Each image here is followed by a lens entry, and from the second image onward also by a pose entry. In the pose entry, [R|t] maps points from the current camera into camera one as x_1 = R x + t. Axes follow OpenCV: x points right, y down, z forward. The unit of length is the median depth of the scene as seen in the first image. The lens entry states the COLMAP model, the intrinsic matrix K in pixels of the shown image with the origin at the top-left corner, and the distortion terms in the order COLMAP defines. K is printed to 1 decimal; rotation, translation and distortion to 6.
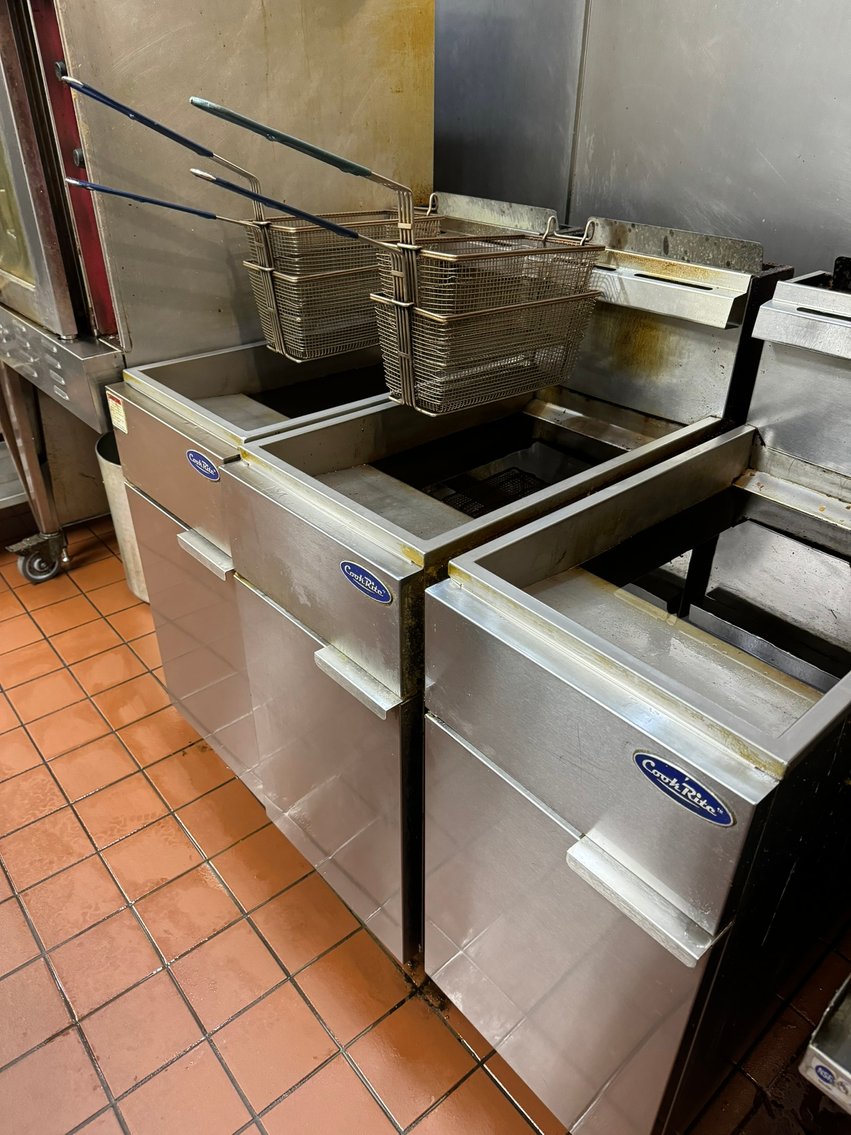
lens RADIAL K [[810.7, 0, 423.2], [0, 810.7, 566.2], [0, 0, 1]] dist [-0.002548, -0.010586]
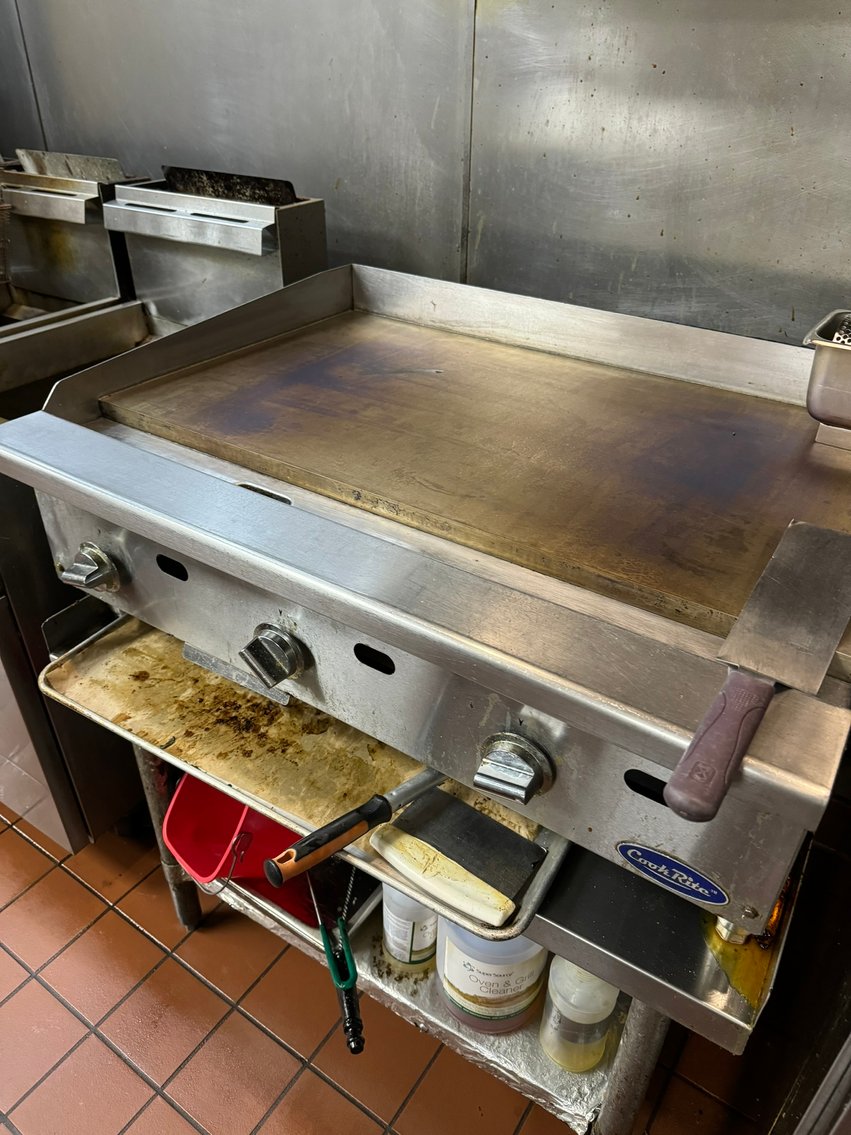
lens RADIAL K [[810.7, 0, 425.7], [0, 810.7, 569.1], [0, 0, 1]] dist [-0.002548, -0.010586]
pose [[0.966688, -0.135388, 0.217220, 0.438962], [0.129459, 0.990722, 0.041367, 0.229313], [-0.220806, -0.011868, 0.975246, -0.343394]]
